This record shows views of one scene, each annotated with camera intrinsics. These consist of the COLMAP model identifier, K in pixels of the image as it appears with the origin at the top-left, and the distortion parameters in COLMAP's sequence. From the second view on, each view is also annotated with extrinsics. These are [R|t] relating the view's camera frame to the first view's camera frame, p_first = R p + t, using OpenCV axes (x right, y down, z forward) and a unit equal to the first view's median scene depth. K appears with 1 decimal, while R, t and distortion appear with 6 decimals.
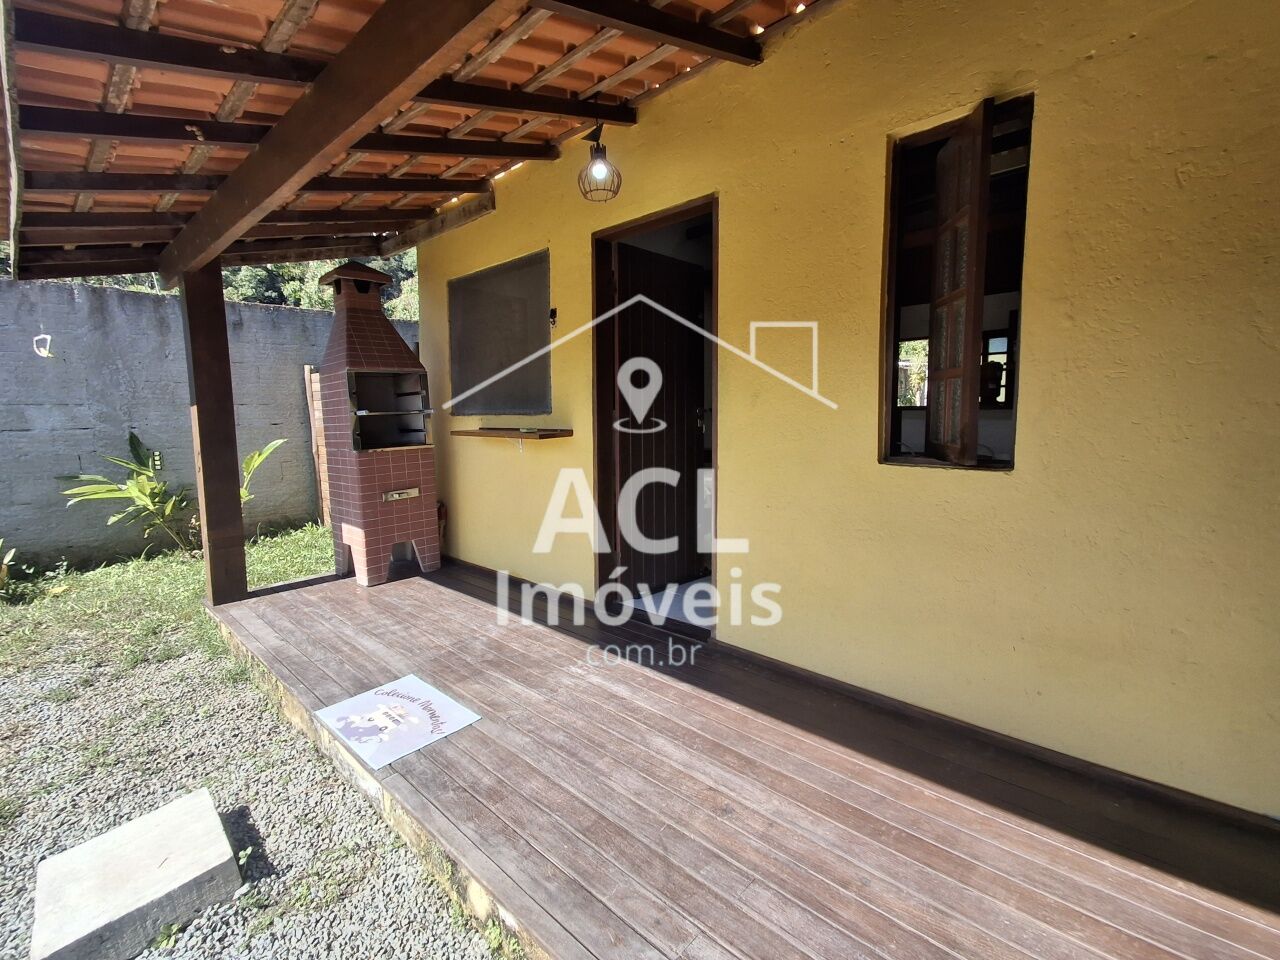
lens RADIAL K [[565.9, 0, 631.1], [0, 565.9, 451.7], [0, 0, 1]] dist [-0.014857, -0.000052]
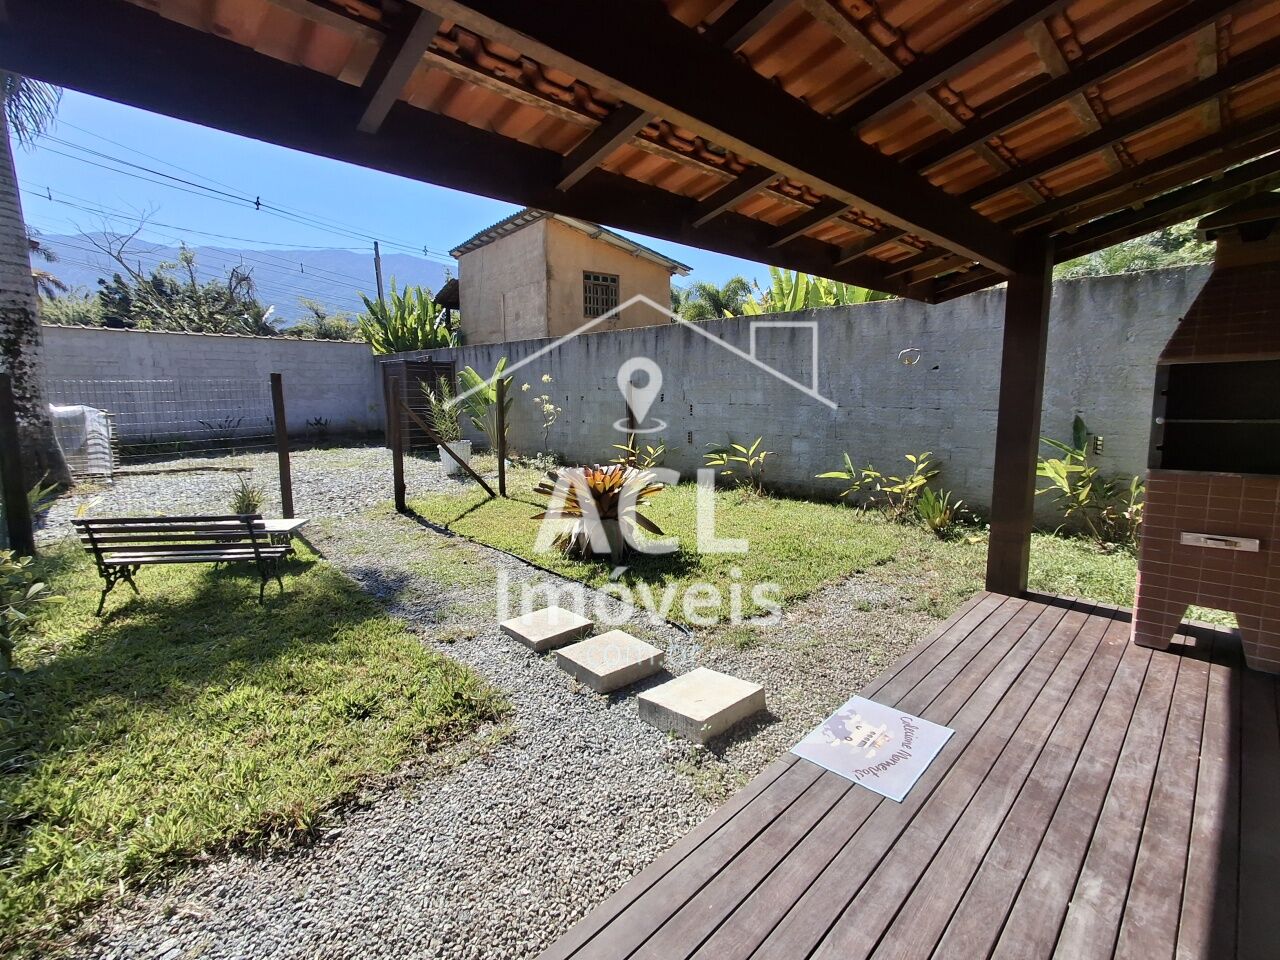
lens RADIAL K [[565.9, 0, 631.1], [0, 565.9, 451.7], [0, 0, 1]] dist [-0.014857, -0.000052]
pose [[-0.030029, 0.127725, -0.991355, 0.262080], [-0.071451, 0.988991, 0.129585, -0.066289], [0.996992, 0.074725, -0.020573, 0.290999]]
